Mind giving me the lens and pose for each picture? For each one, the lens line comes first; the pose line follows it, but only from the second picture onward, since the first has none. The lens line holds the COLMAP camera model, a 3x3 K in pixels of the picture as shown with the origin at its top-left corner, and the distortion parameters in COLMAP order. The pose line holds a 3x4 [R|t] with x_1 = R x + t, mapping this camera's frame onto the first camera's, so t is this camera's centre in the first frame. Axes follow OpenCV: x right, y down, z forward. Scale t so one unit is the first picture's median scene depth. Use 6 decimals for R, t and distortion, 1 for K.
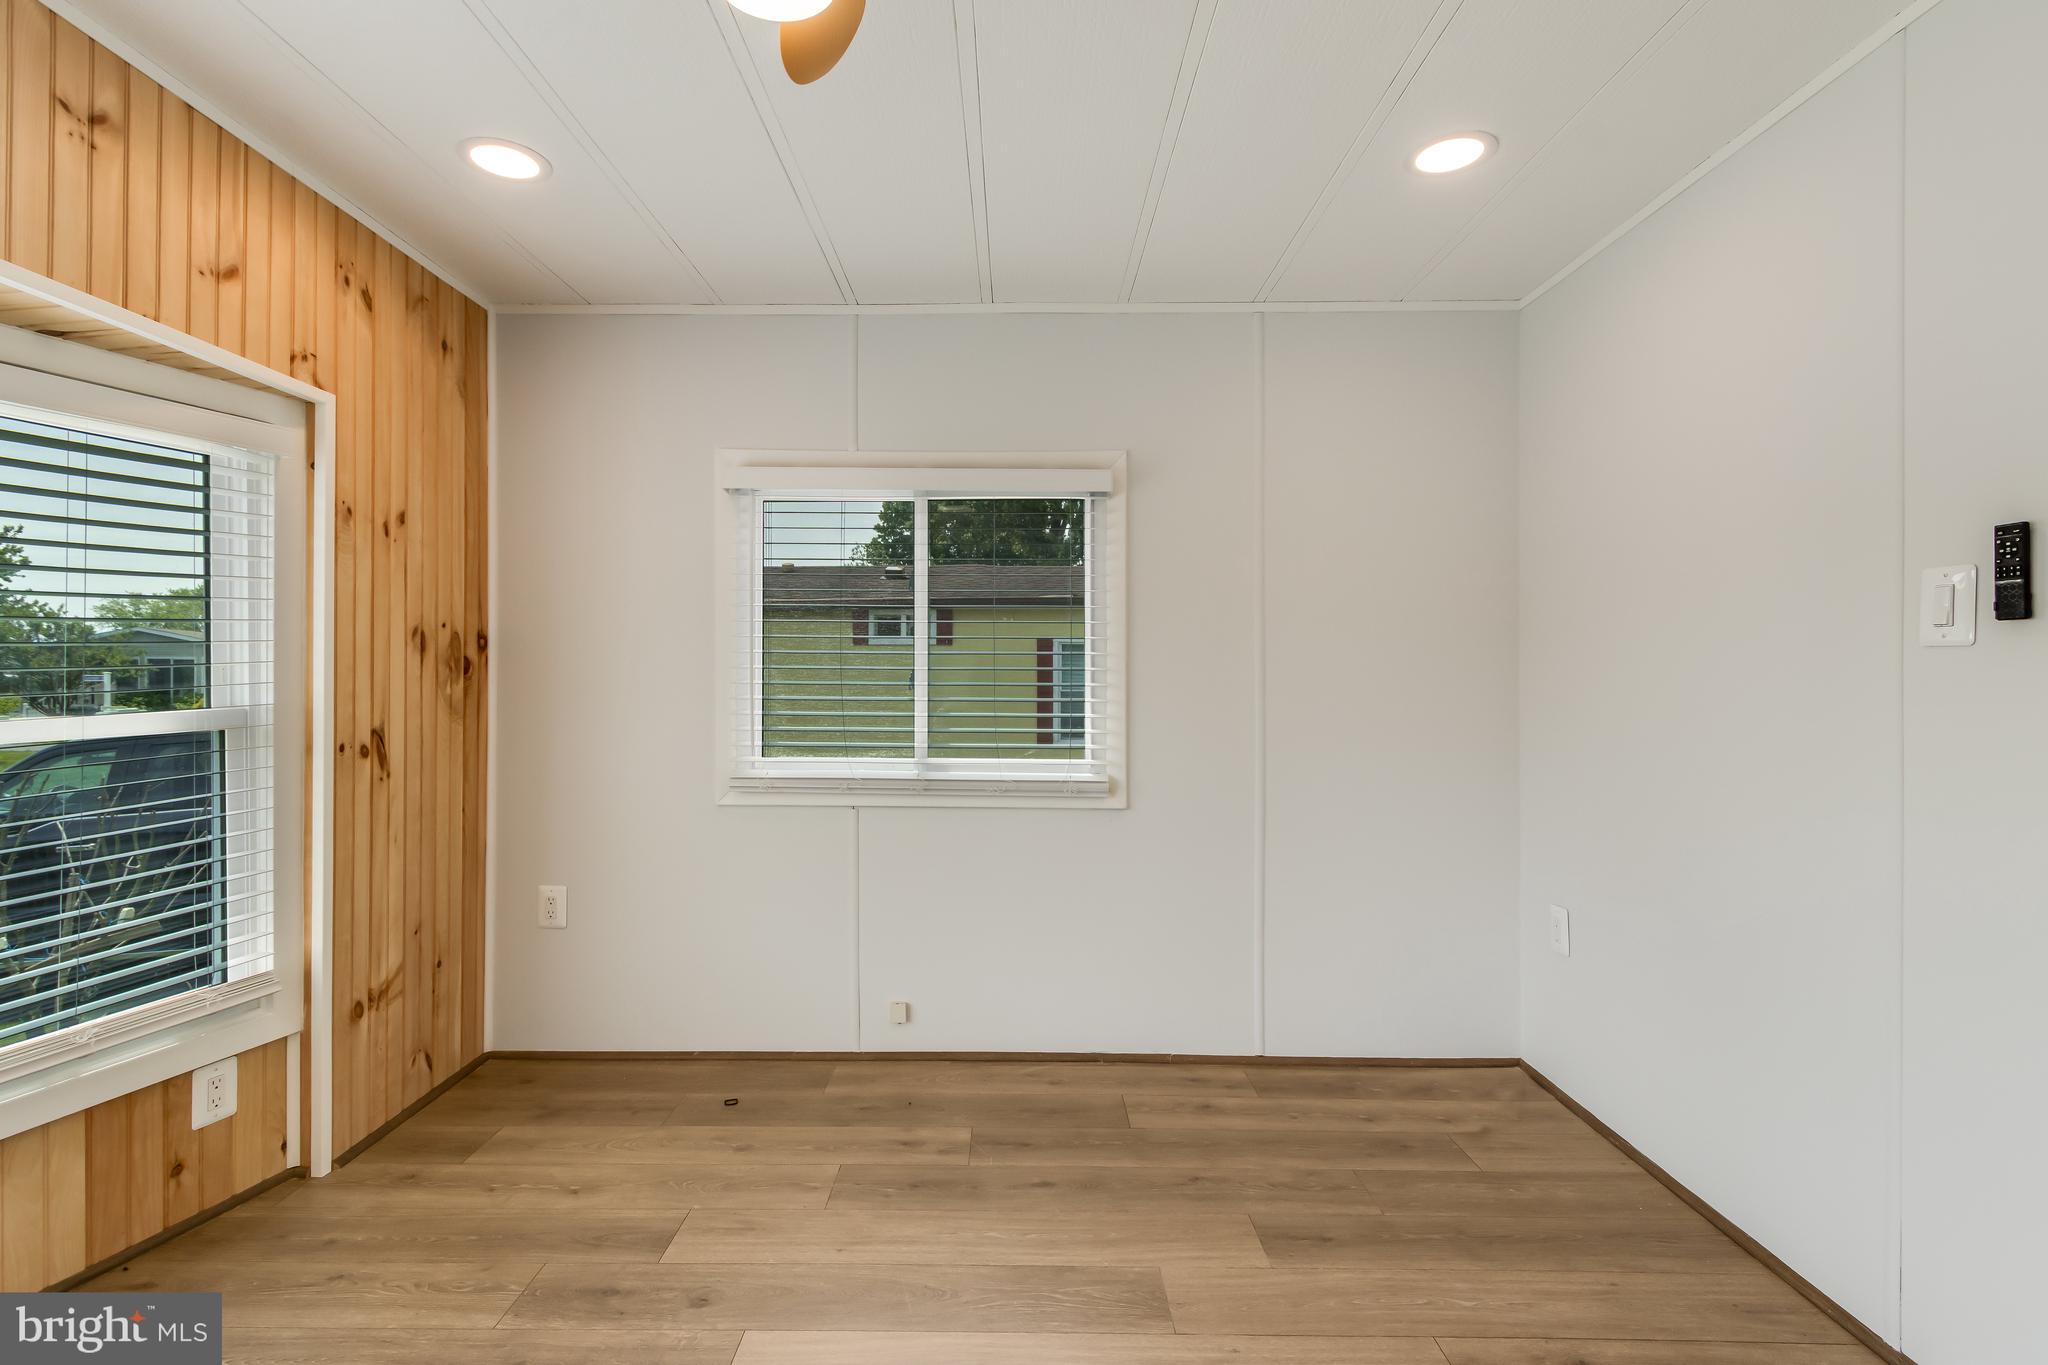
lens RADIAL K [[916.1, 0, 1023.9], [0, 916.1, 672.6], [0, 0, 1]] dist [-0.000041, -0.000080]
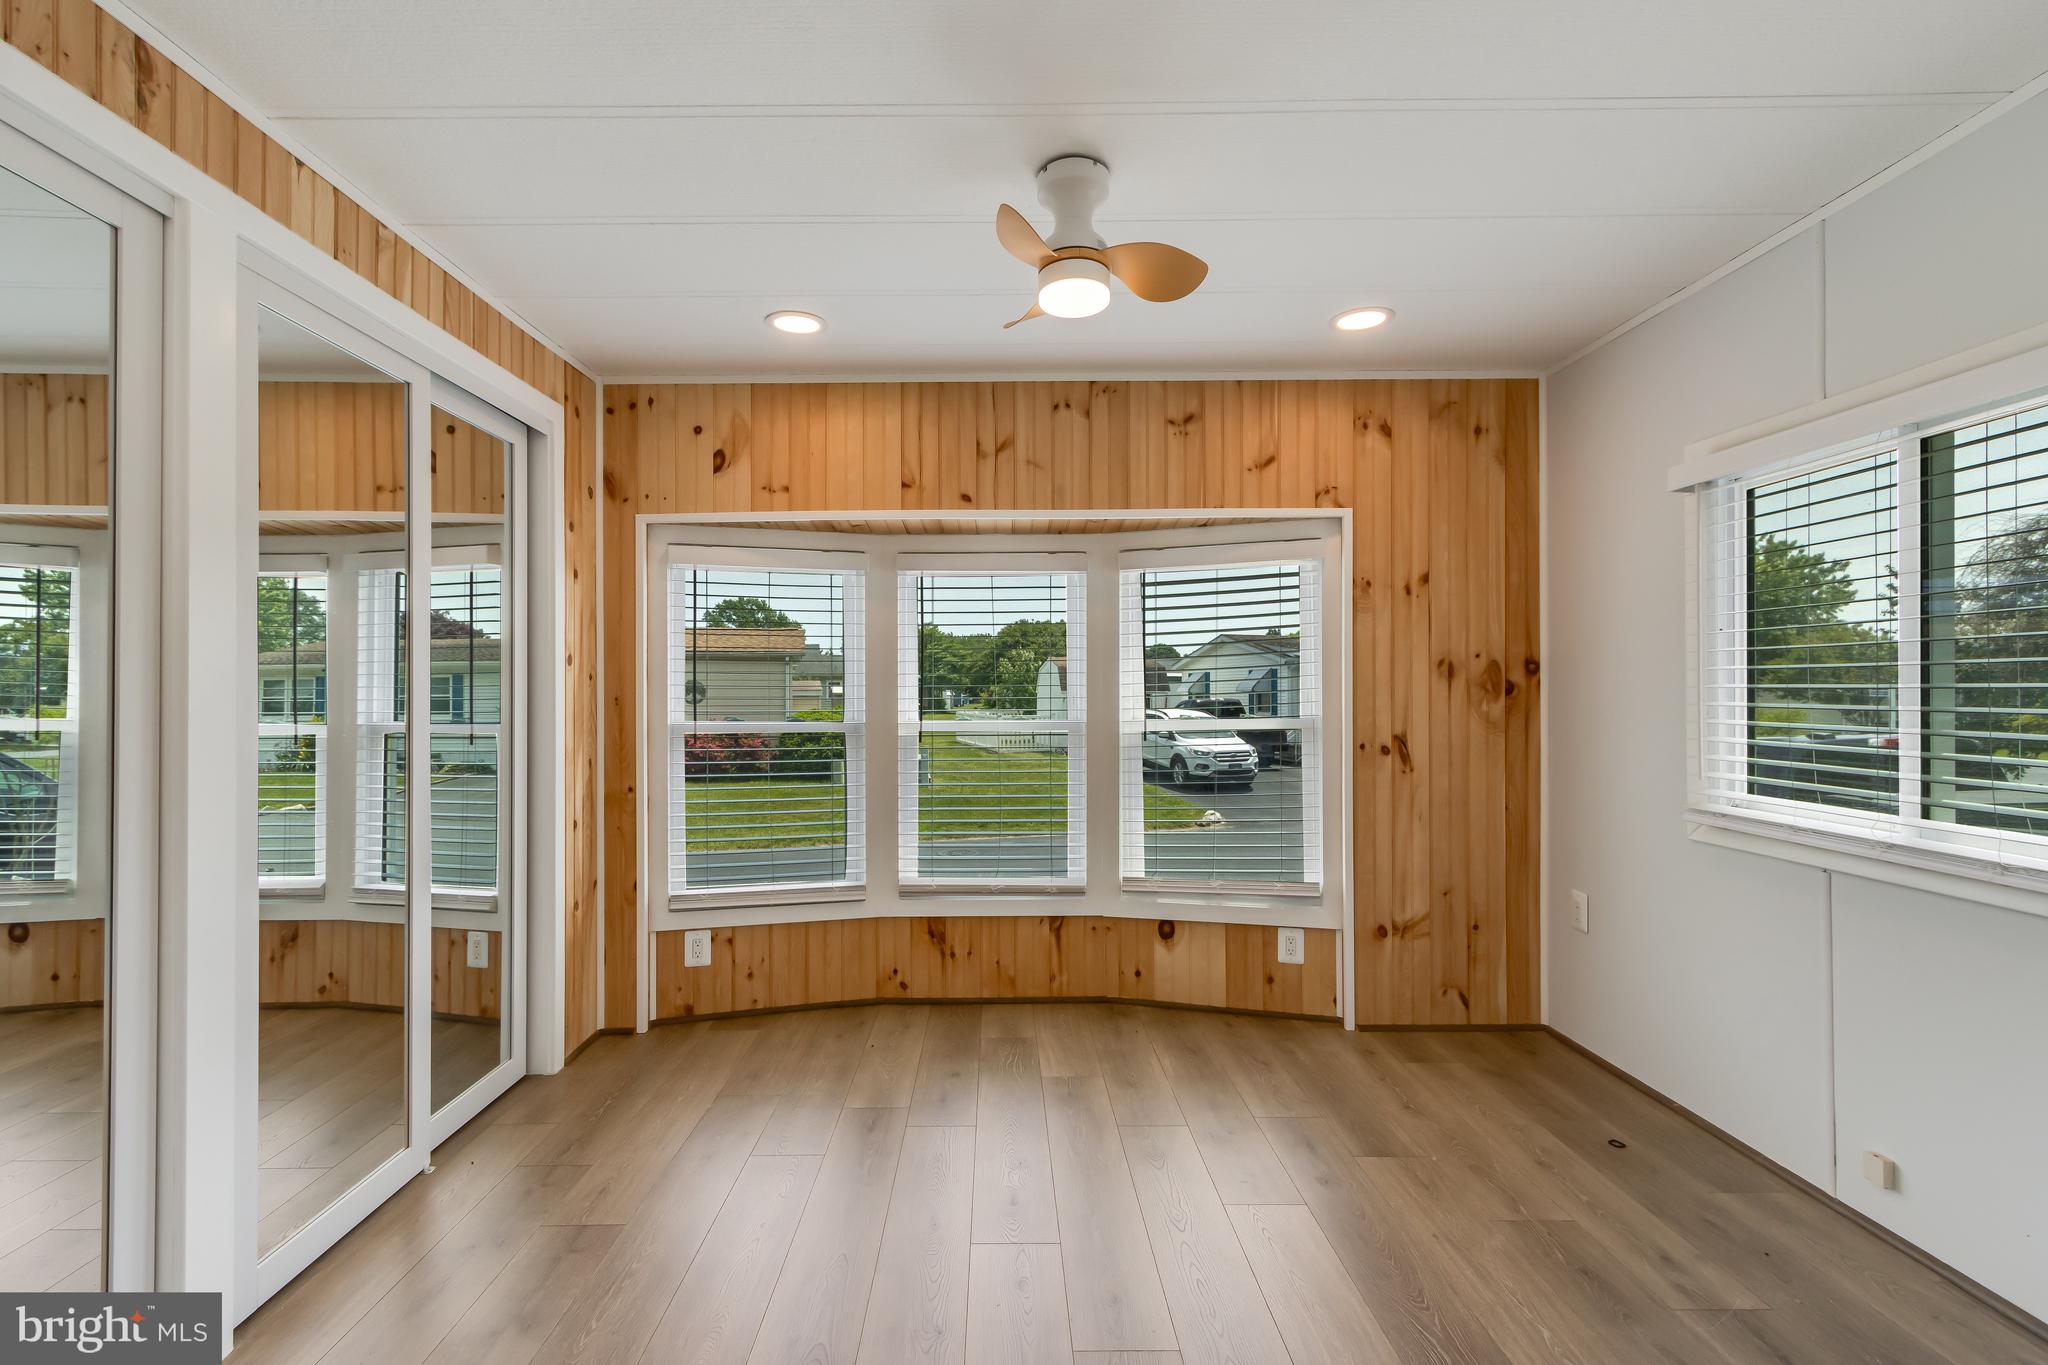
lens RADIAL K [[916.1, 0, 1014.4], [0, 916.1, 688.2], [0, 0, 1]] dist [-0.000041, -0.000080]
pose [[0.046919, -0.005913, -0.998881, 0.661237], [0.007057, 0.999959, -0.005588, -0.006030], [0.998874, -0.006787, 0.046959, 0.359254]]
